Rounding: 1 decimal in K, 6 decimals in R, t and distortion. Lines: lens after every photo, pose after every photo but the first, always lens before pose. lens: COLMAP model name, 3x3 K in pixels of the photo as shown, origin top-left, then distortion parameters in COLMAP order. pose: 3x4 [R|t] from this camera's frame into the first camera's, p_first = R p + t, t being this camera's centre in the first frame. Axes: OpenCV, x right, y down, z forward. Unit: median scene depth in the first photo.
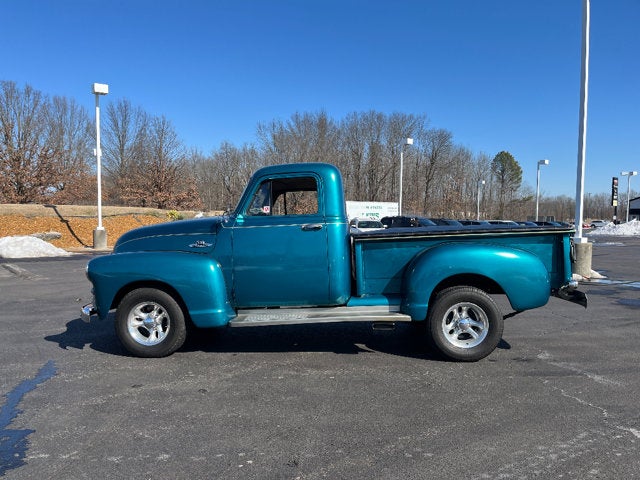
lens RADIAL K [[485.9, 0, 322.7], [0, 485.9, 239.1], [0, 0, 1]] dist [0.078399, -0.106805]
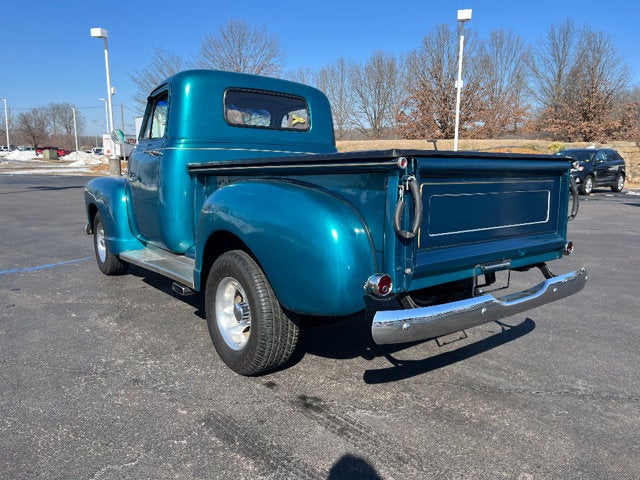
lens RADIAL K [[485.9, 0, 316.2], [0, 485.9, 240.6], [0, 0, 1]] dist [0.078399, -0.106805]
pose [[0.631954, 0.133910, -0.763350, 0.774370], [-0.030942, 0.988533, 0.147798, -0.011211], [0.774388, -0.069782, 0.628851, 0.660924]]
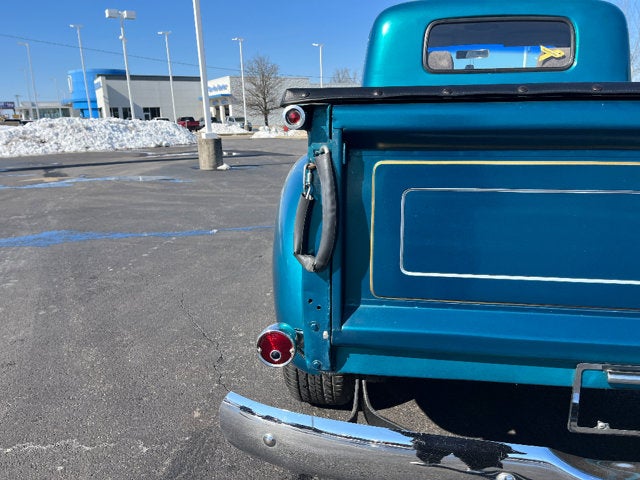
lens RADIAL K [[485.9, 0, 325.9], [0, 485.9, 246.5], [0, 0, 1]] dist [0.078399, -0.106805]
pose [[-0.117966, 0.246664, -0.961894, 0.700351], [-0.013788, 0.968158, 0.249961, -0.016093], [0.992922, 0.042750, -0.110809, 1.016850]]
